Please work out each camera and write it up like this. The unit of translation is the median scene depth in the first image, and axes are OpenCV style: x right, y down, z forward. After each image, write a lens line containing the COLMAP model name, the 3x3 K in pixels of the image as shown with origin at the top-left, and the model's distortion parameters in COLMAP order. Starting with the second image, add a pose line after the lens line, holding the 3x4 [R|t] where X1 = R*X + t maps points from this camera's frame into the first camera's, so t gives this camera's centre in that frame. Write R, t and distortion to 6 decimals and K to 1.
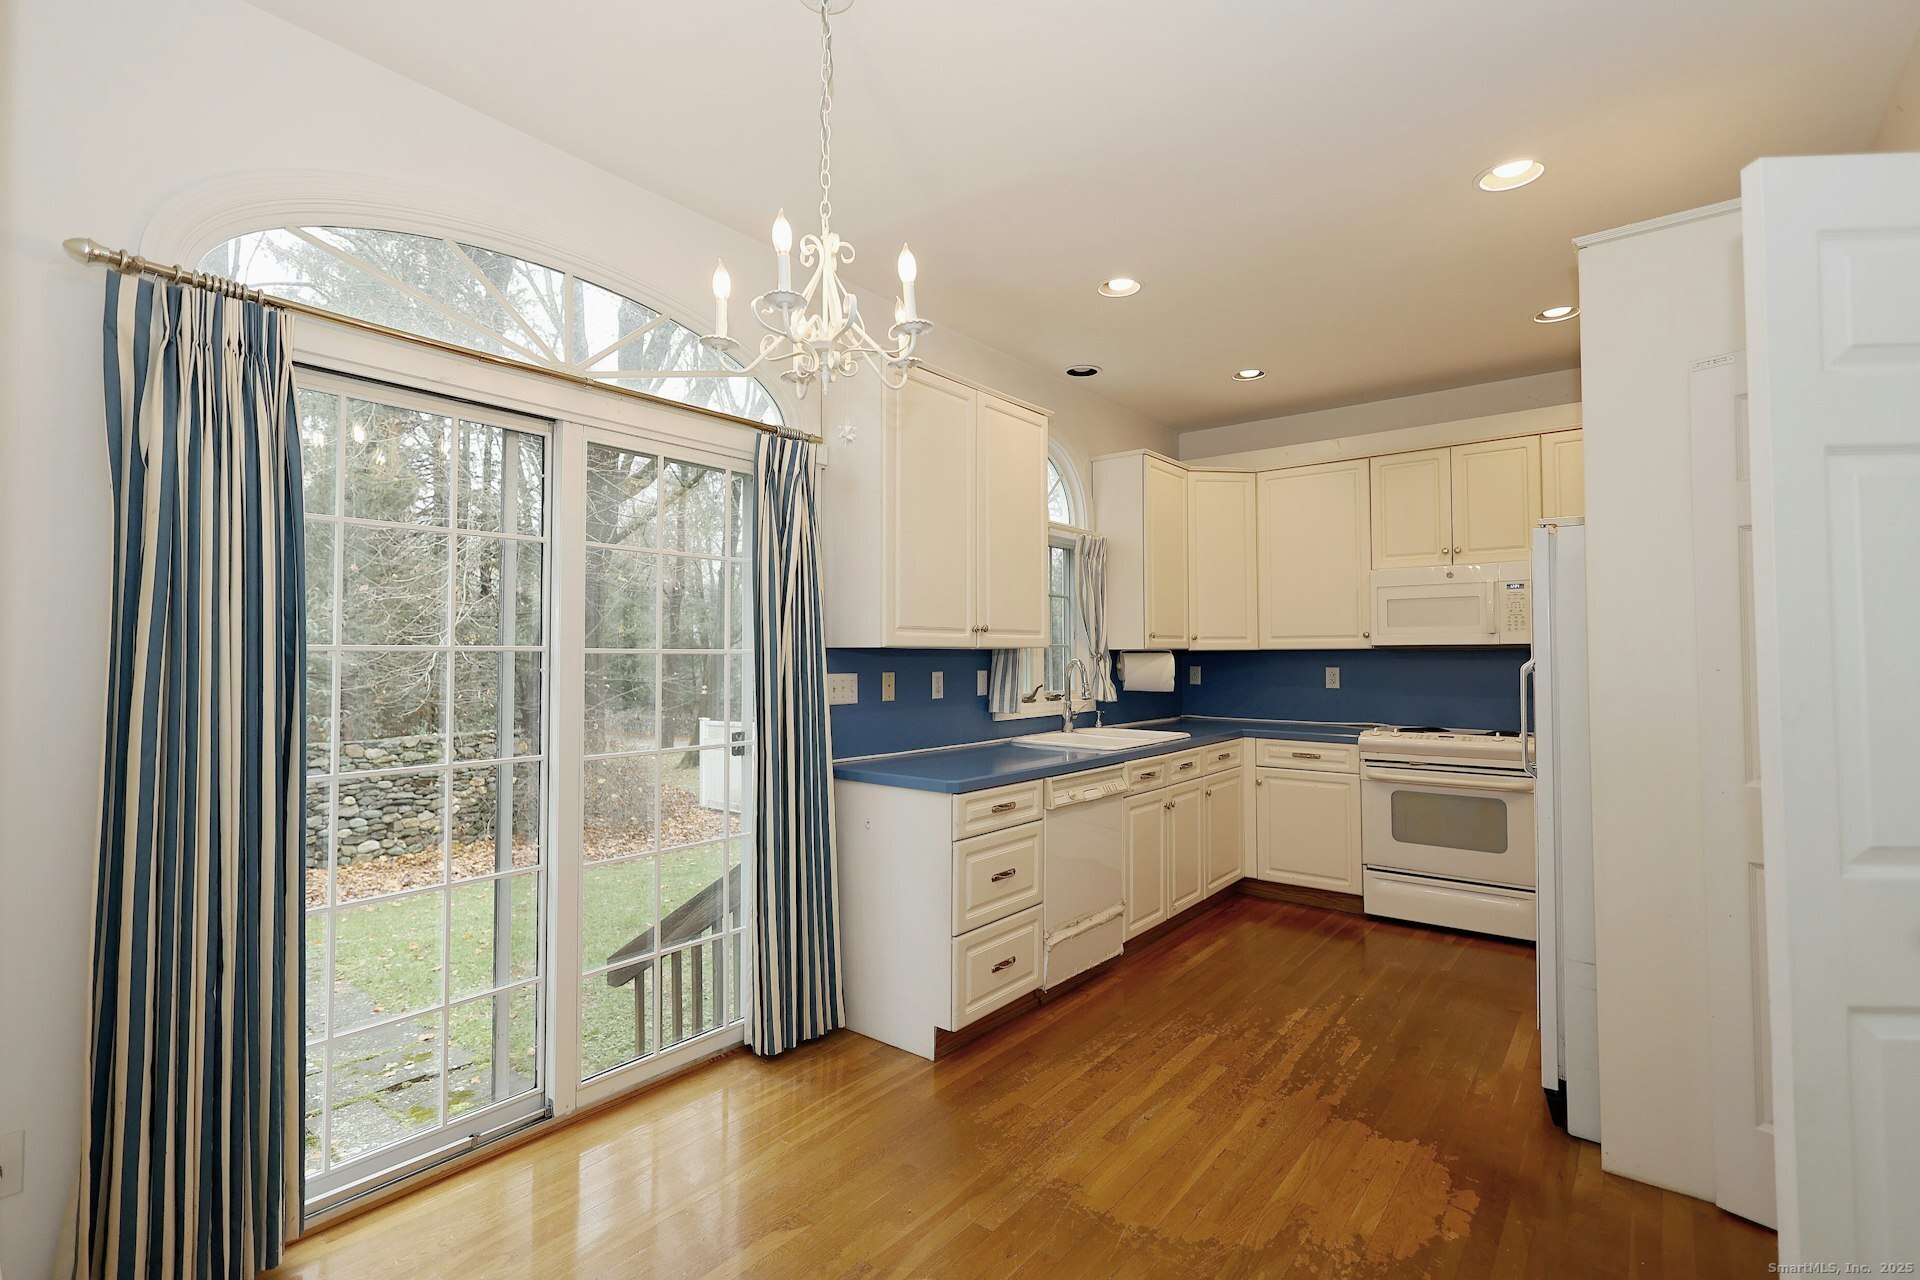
lens RADIAL K [[893.6, 0, 960.9], [0, 893.6, 634.6], [0, 0, 1]] dist [0.001975, 0.000030]
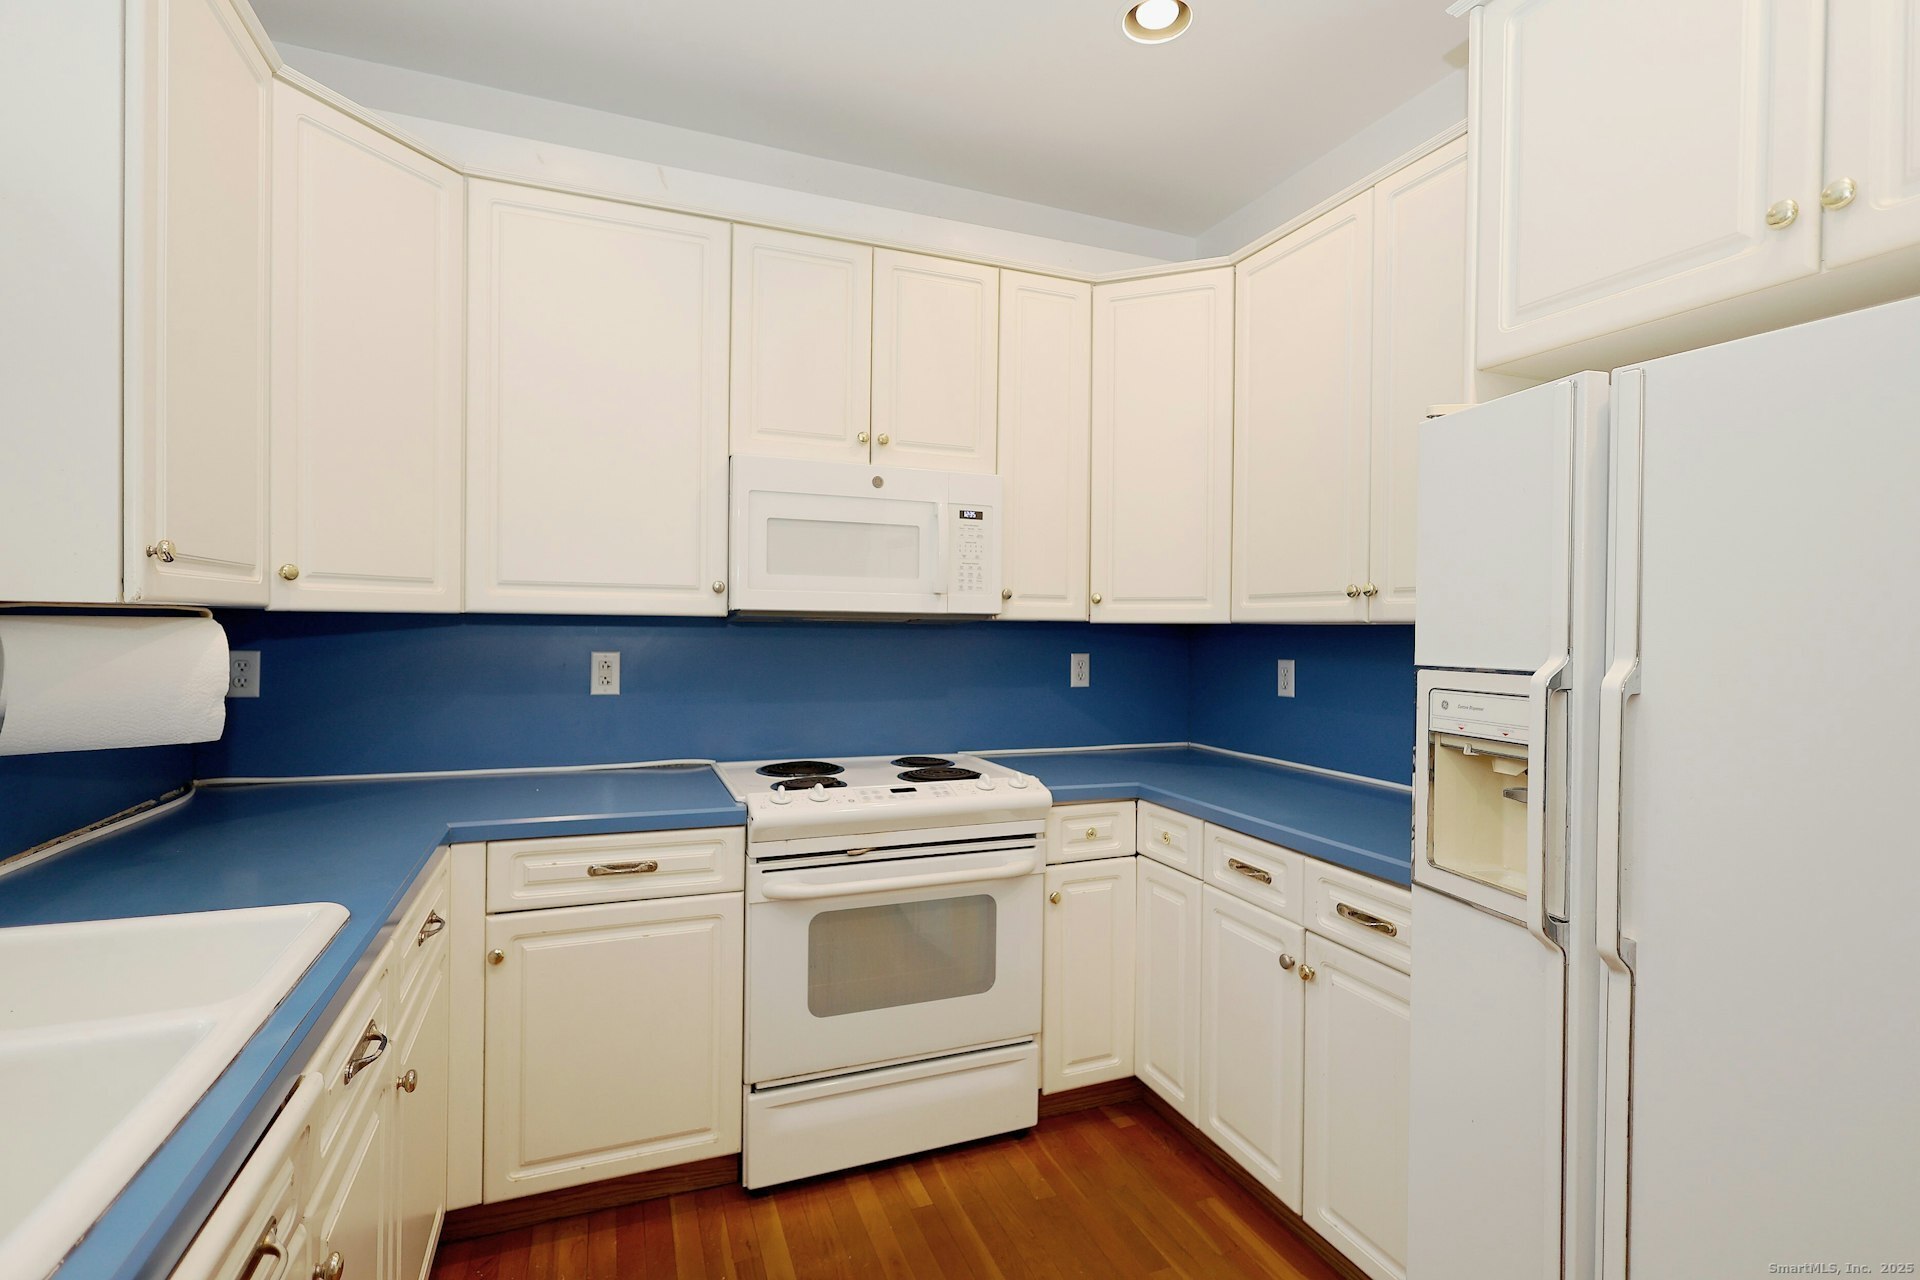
lens RADIAL K [[893.6, 0, 960.9], [0, 893.6, 634.6], [0, 0, 1]] dist [0.001975, 0.000030]
pose [[0.503810, -0.000777, 0.863814, 0.103310], [-0.034150, 0.999200, 0.020817, 0.011645], [-0.863139, -0.039987, 0.503380, 0.654705]]
